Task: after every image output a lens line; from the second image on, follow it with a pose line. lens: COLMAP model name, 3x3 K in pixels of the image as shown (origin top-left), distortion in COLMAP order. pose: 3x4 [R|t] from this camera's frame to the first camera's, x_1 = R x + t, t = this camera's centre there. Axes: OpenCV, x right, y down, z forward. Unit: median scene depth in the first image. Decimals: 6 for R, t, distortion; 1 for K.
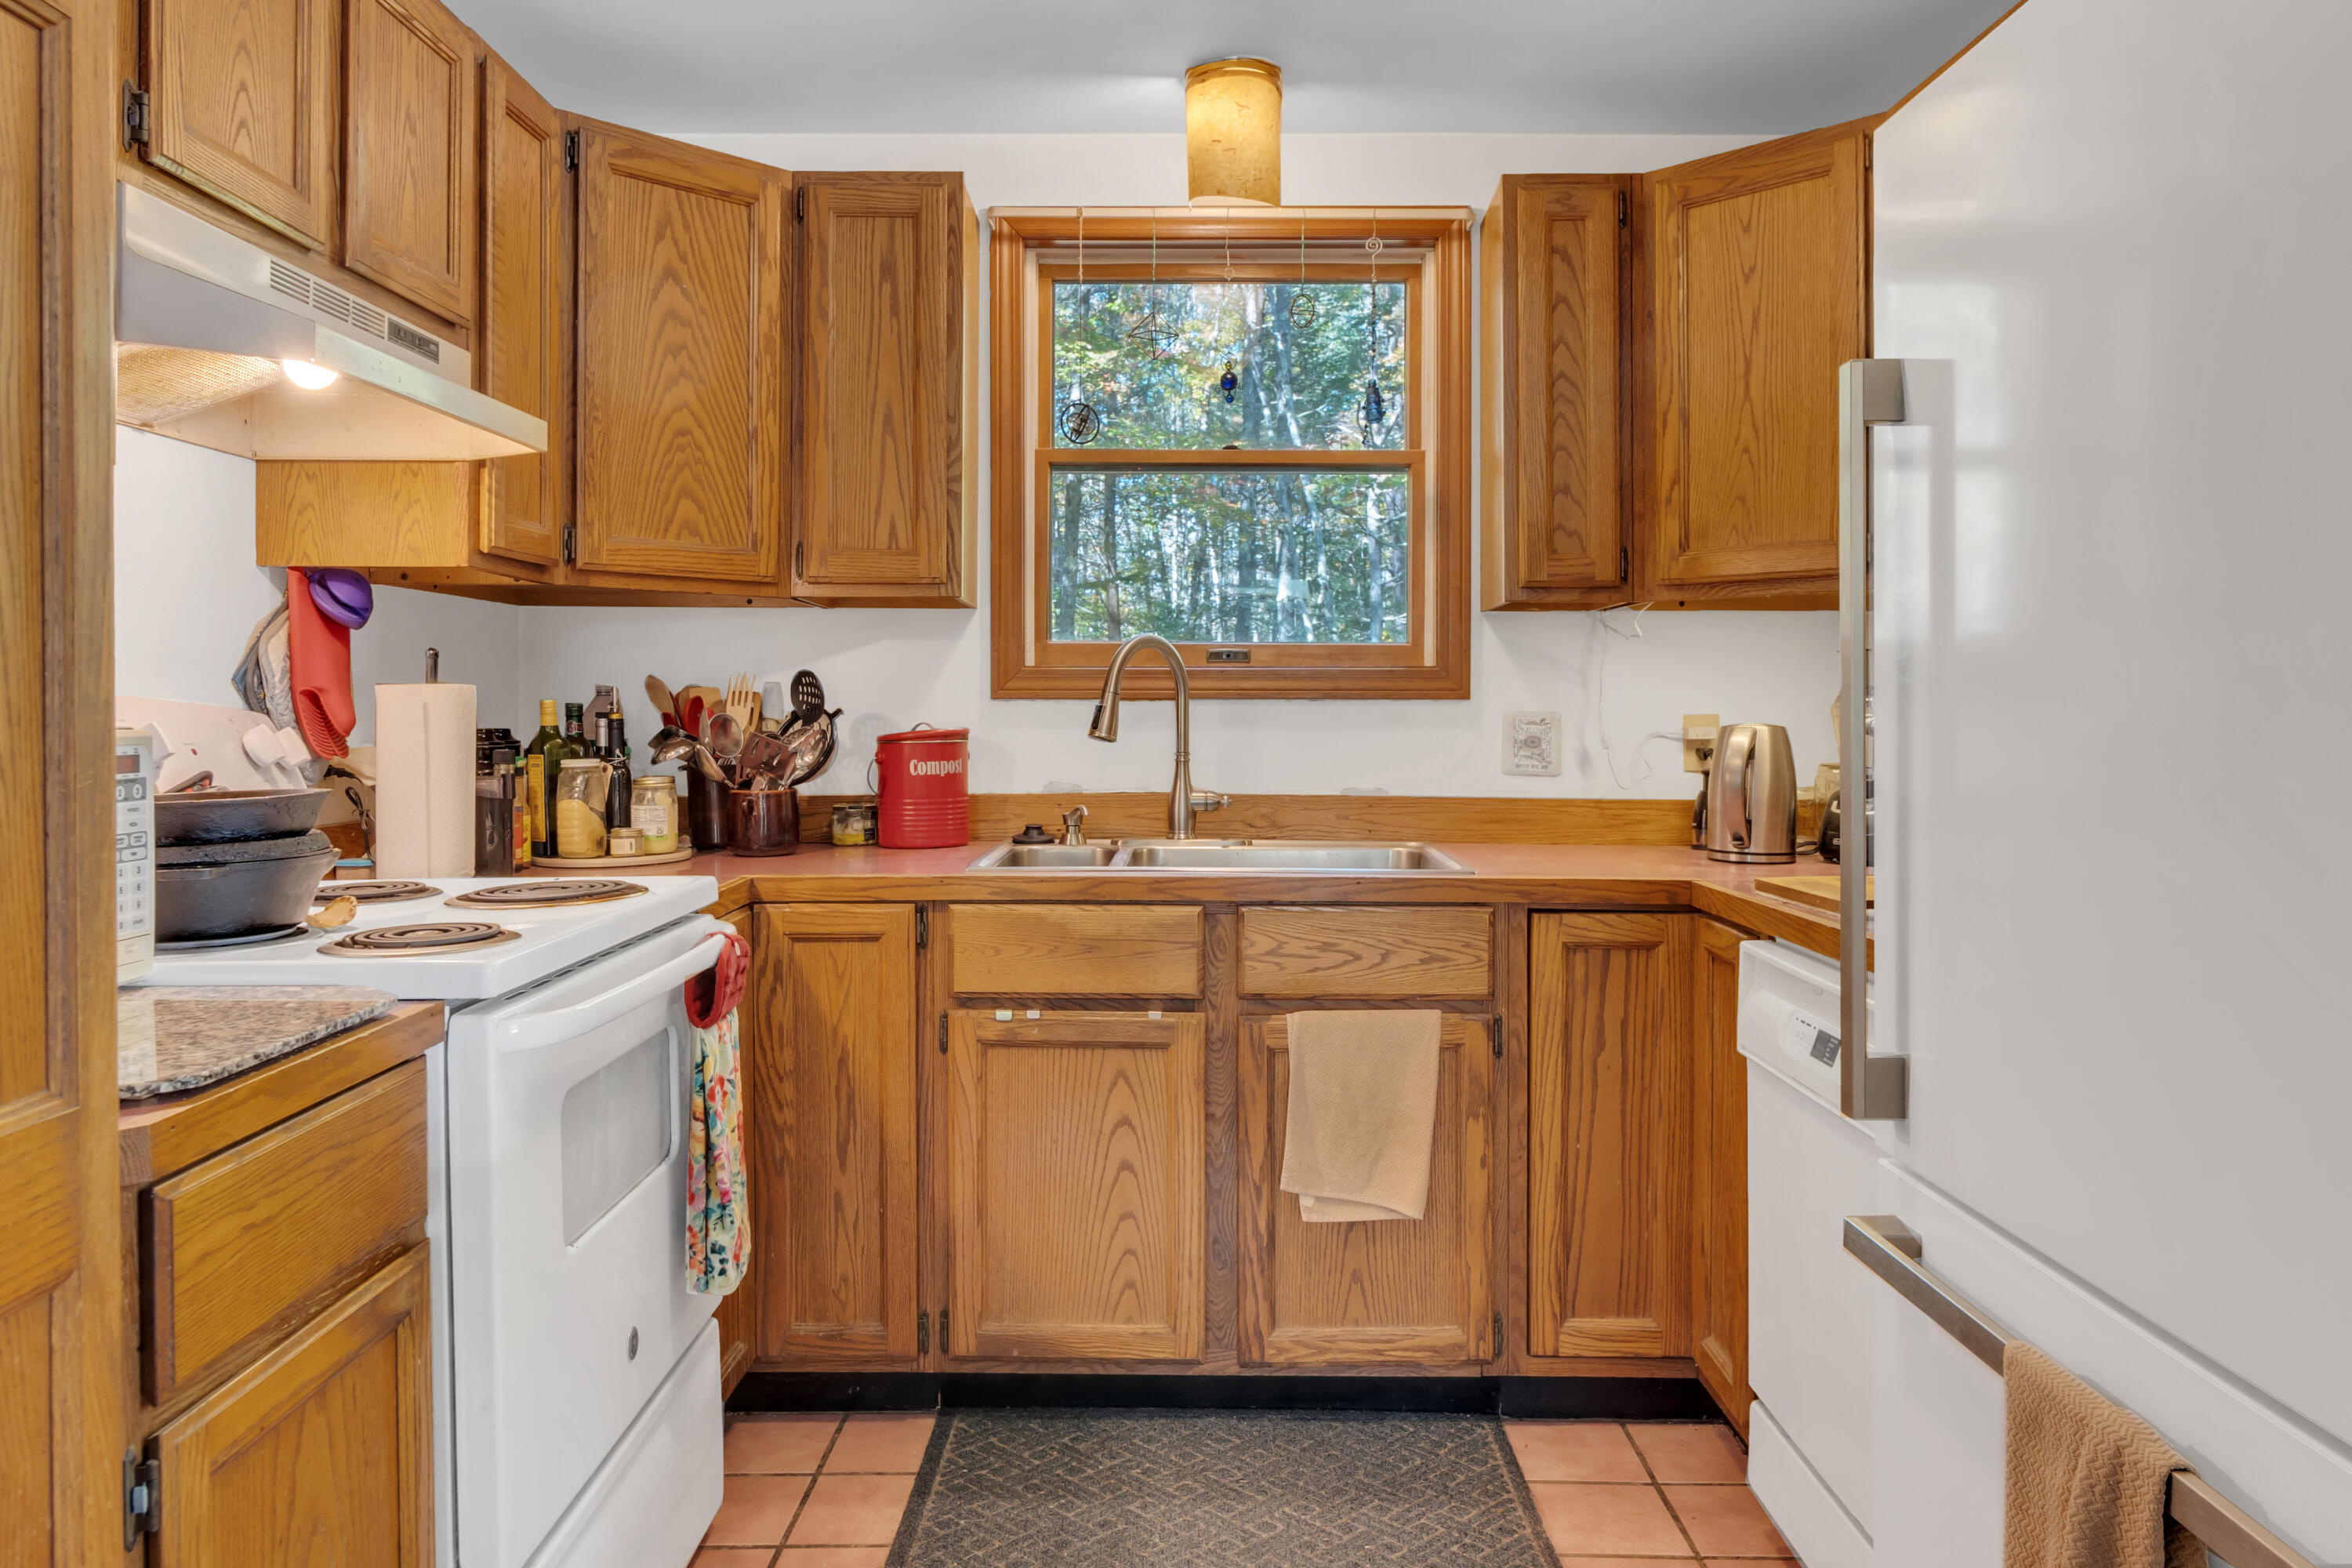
lens RADIAL K [[1603.6, 0, 1180.4], [0, 1603.6, 718.9], [0, 0, 1]] dist [-0.002136, -0.003196]
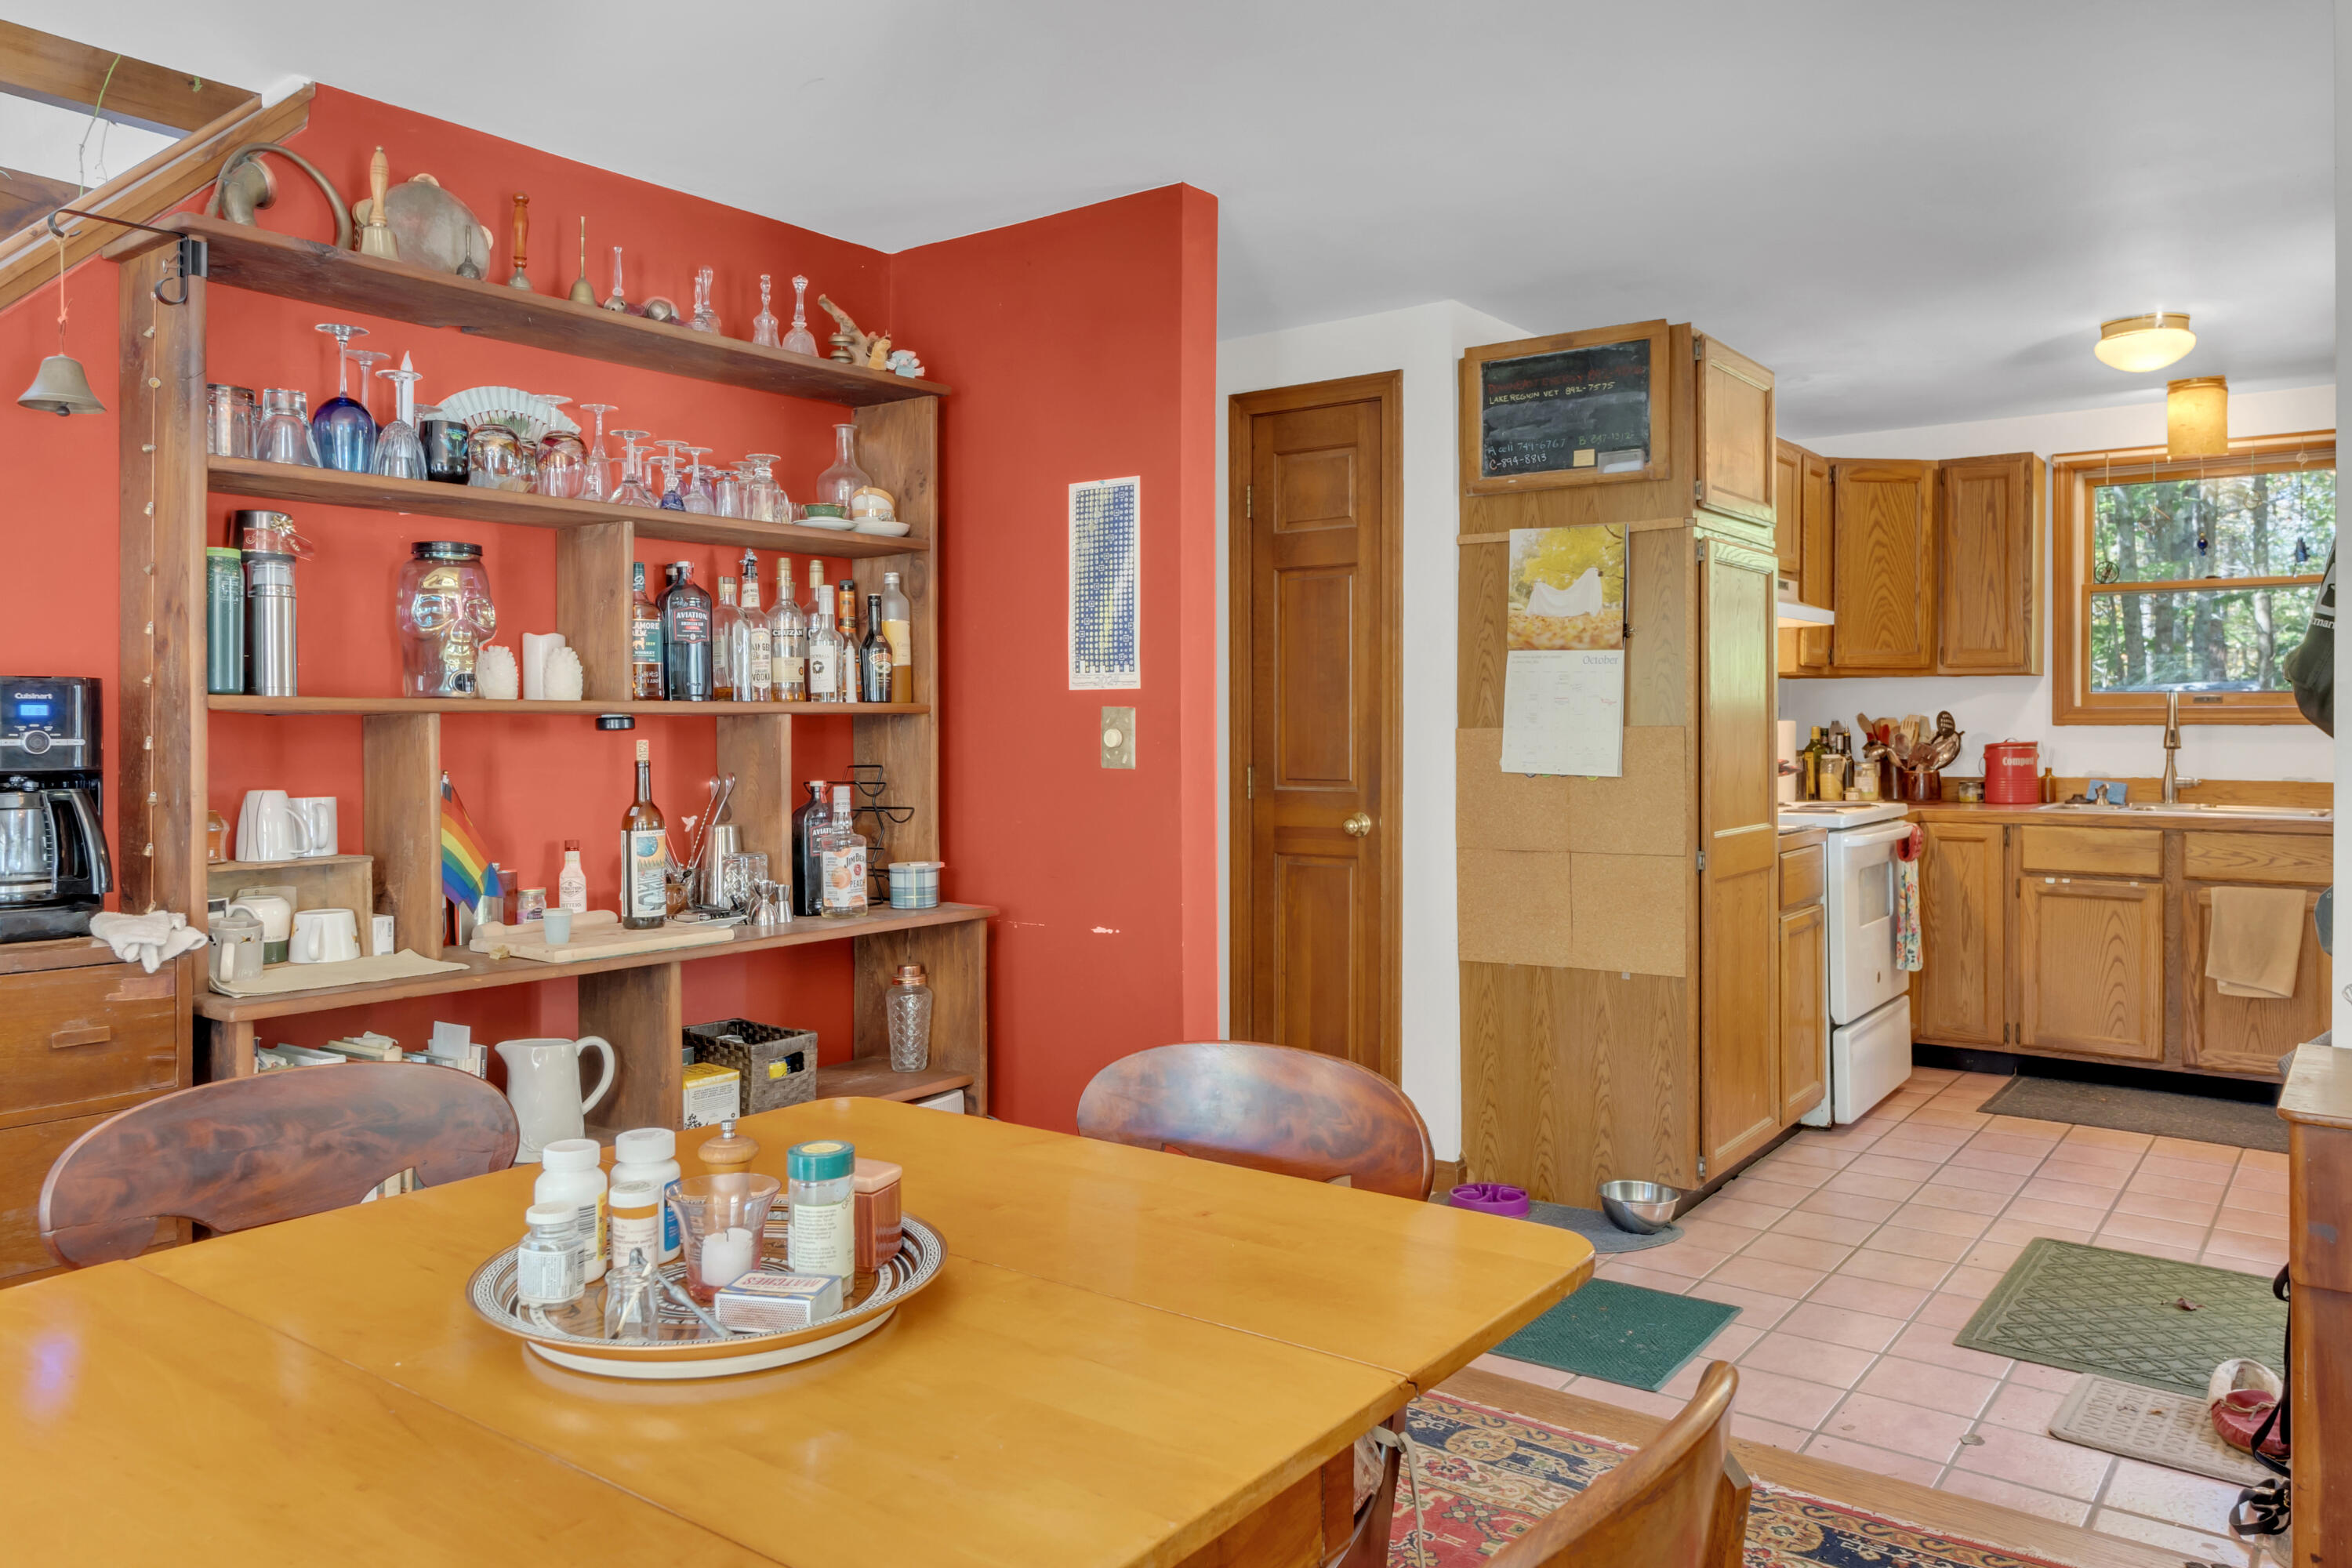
lens RADIAL K [[1603.6, 0, 1216.4], [0, 1603.6, 740.6], [0, 0, 1]] dist [-0.002136, -0.003196]
pose [[0.801387, 0.003086, -0.598138, 0.251999], [-0.001566, 0.999994, 0.003061, 0.001668], [0.598144, -0.001516, 0.801387, -1.236876]]
